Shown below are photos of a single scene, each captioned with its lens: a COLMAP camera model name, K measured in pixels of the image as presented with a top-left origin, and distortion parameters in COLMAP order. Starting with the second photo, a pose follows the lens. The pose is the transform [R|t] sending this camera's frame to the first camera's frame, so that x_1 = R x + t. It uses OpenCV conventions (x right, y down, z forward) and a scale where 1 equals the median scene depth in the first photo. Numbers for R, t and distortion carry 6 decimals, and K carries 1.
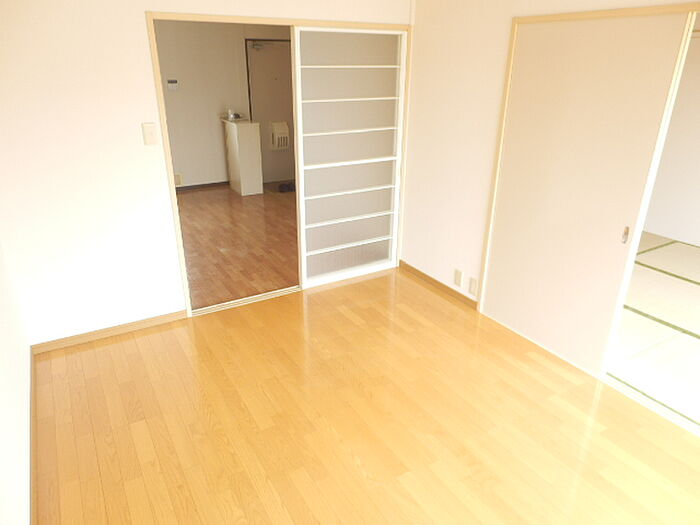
lens RADIAL K [[487.1, 0, 349.1], [0, 487.1, 262.9], [0, 0, 1]] dist [0.004152, -0.006469]
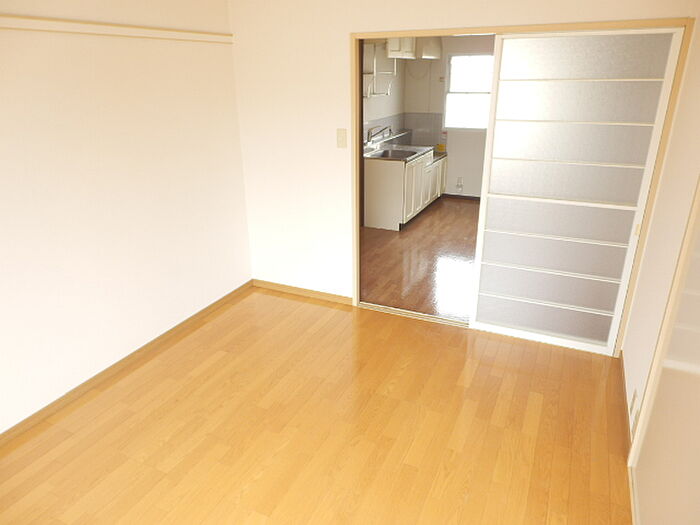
lens RADIAL K [[487.1, 0, 348.2], [0, 487.1, 261.2], [0, 0, 1]] dist [0.004152, -0.006469]
pose [[0.554688, 0.287076, -0.780966, 0.500910], [-0.306995, 0.942984, 0.128586, -0.122457], [0.773353, 0.168428, 0.611193, 0.303252]]
